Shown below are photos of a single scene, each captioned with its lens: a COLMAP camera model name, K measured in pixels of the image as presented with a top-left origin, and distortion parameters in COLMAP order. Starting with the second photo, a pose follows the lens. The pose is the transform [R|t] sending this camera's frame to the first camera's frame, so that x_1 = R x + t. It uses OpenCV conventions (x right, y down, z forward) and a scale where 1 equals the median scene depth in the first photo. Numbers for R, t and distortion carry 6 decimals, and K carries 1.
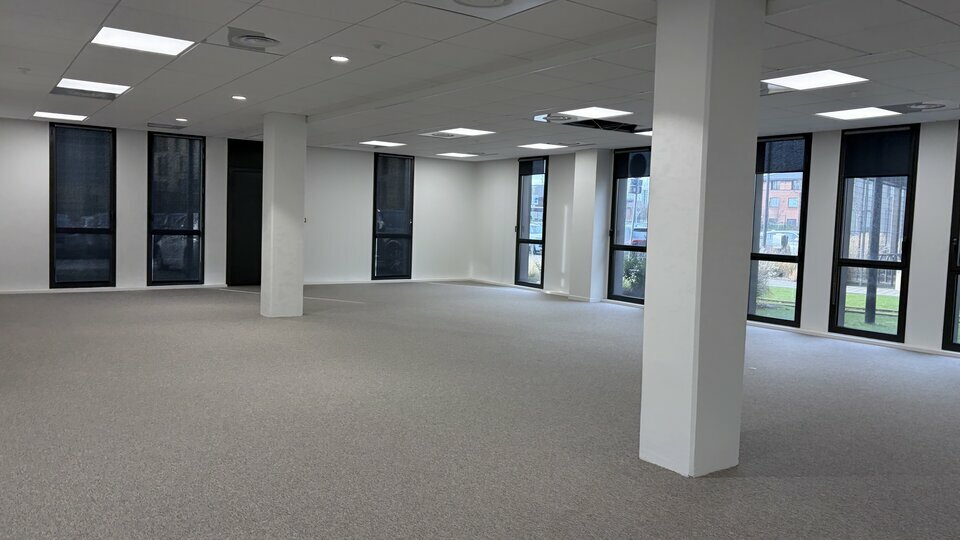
lens RADIAL K [[709.9, 0, 480.0], [0, 709.9, 270.0], [0, 0, 1]] dist [-0.003372, -0.002390]
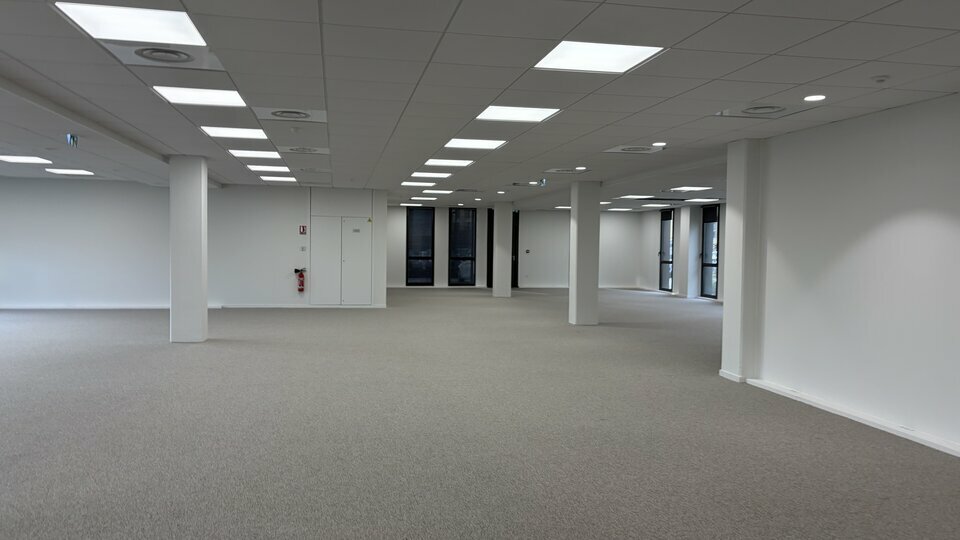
lens RADIAL K [[709.9, 0, 480.0], [0, 709.9, 270.0], [0, 0, 1]] dist [-0.003372, -0.002390]
pose [[0.917136, -0.004294, -0.398550, 0.369550], [-0.011643, 0.999227, -0.037558, 0.047412], [0.398403, 0.039086, 0.916377, -0.717115]]
